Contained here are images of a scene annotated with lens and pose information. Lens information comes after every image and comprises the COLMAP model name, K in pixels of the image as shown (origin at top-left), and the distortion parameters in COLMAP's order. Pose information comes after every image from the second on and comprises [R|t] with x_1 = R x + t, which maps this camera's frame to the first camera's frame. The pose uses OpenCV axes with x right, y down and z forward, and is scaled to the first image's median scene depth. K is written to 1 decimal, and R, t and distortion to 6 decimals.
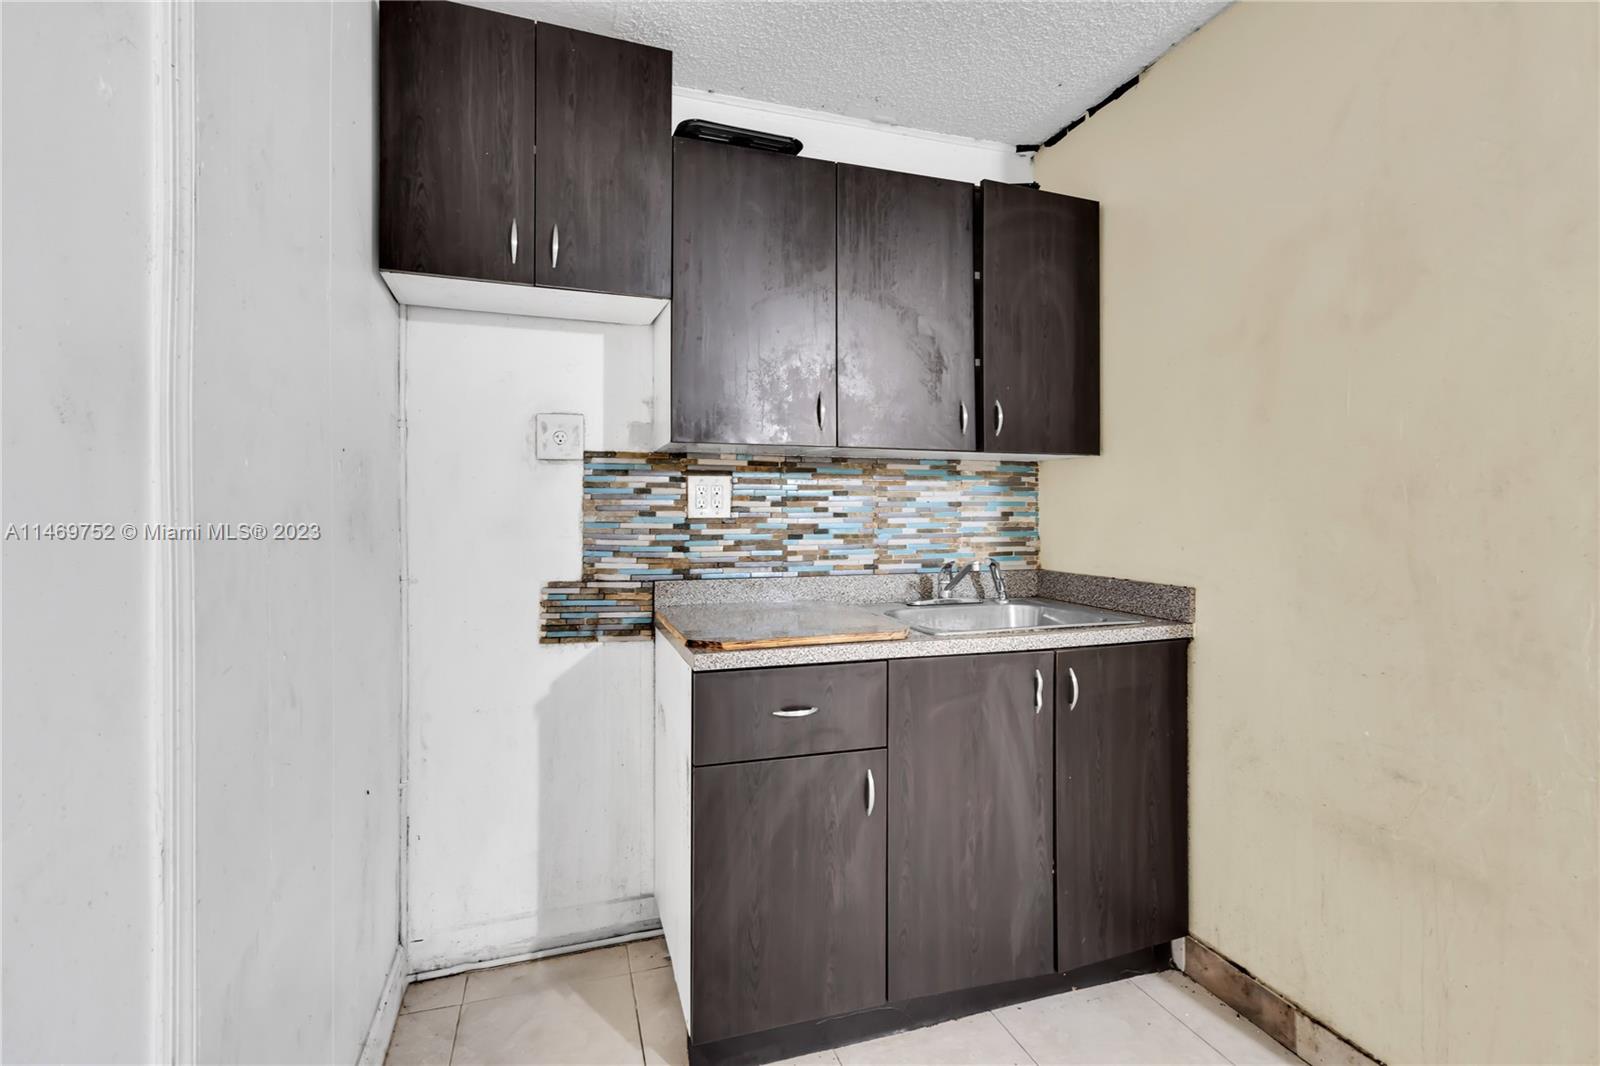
lens RADIAL K [[733.8, 0, 801.2], [0, 733.8, 507.9], [0, 0, 1]] dist [-0.000847, 0.001026]
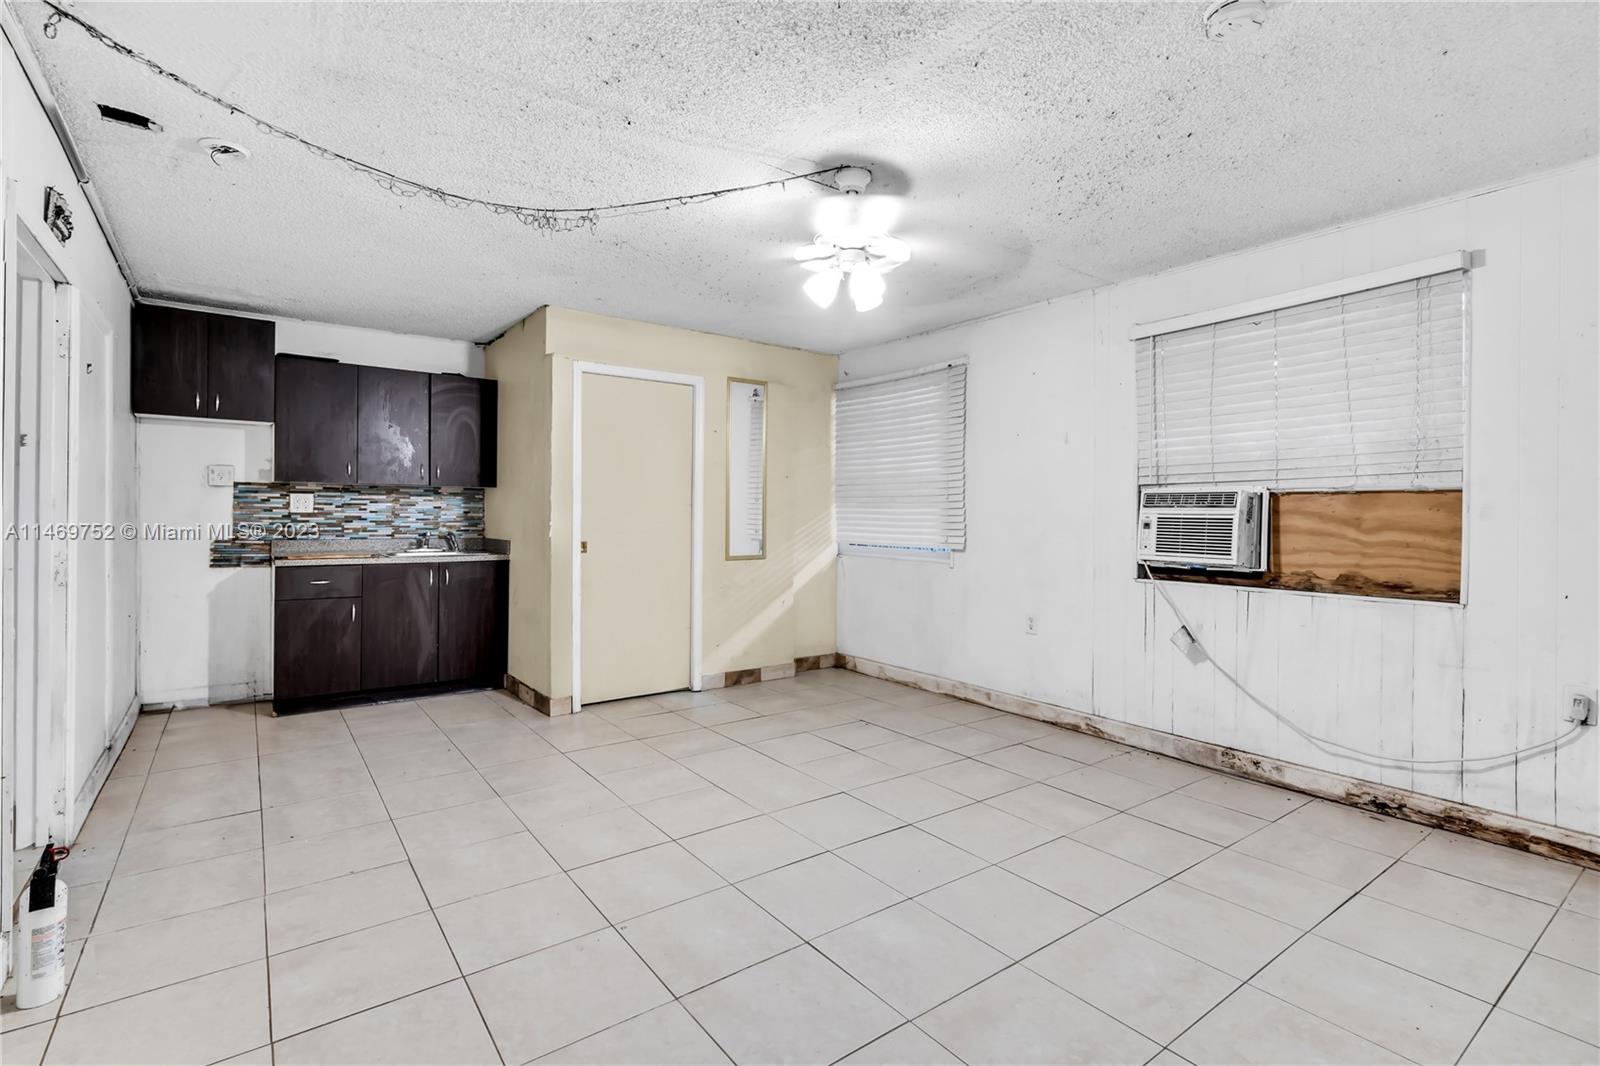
lens RADIAL K [[733.8, 0, 793.3], [0, 733.8, 516.5], [0, 0, 1]] dist [-0.000847, 0.001026]
pose [[0.947807, 0.007521, 0.318756, 0.597528], [-0.010623, 0.999912, 0.007993, -0.008426], [-0.318667, -0.010962, 0.947803, -1.635747]]
